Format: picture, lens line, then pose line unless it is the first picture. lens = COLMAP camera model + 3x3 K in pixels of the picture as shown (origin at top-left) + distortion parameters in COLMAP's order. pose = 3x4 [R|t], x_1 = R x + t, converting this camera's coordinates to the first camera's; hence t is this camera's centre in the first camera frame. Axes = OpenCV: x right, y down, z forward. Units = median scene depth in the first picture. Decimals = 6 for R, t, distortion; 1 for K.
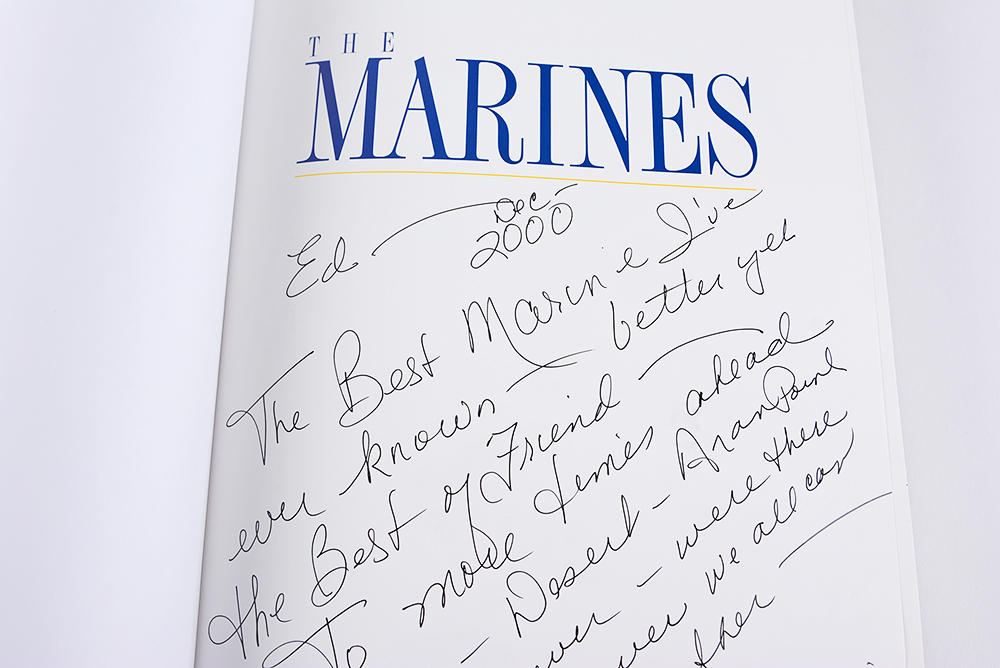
lens RADIAL K [[693.4, 0, 504.0], [0, 693.4, 333.9], [0, 0, 1]] dist [-0.005552, 0.005706]
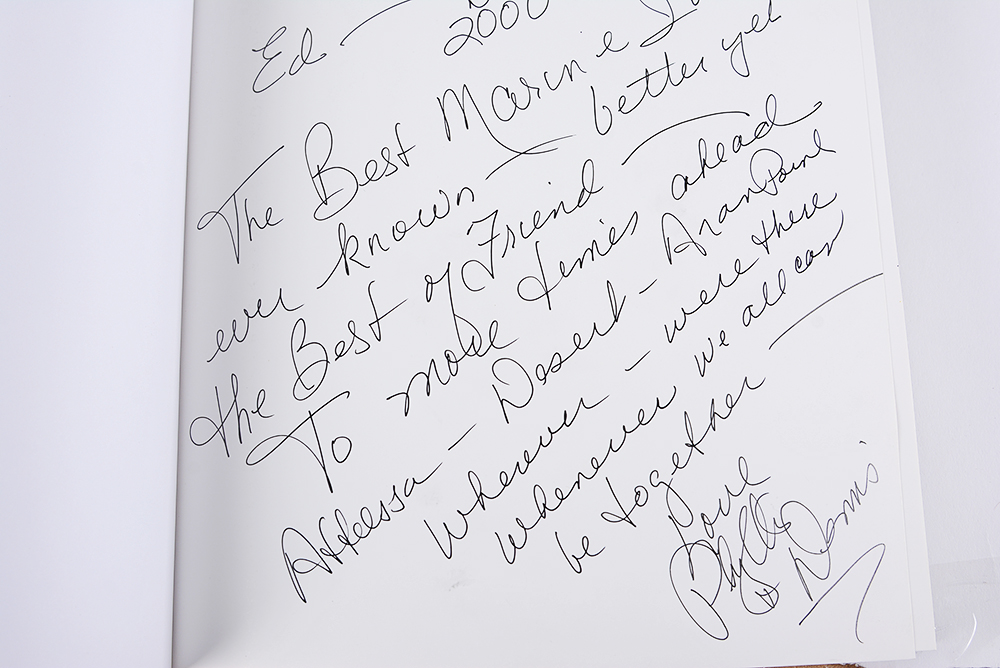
lens RADIAL K [[693.4, 0, 496.2], [0, 693.4, 334.1], [0, 0, 1]] dist [-0.005552, 0.005706]
pose [[0.999395, -0.033795, 0.008232, 0.002971], [0.033324, 0.998103, 0.051769, 0.248402], [-0.009966, -0.051463, 0.998625, 0.023698]]
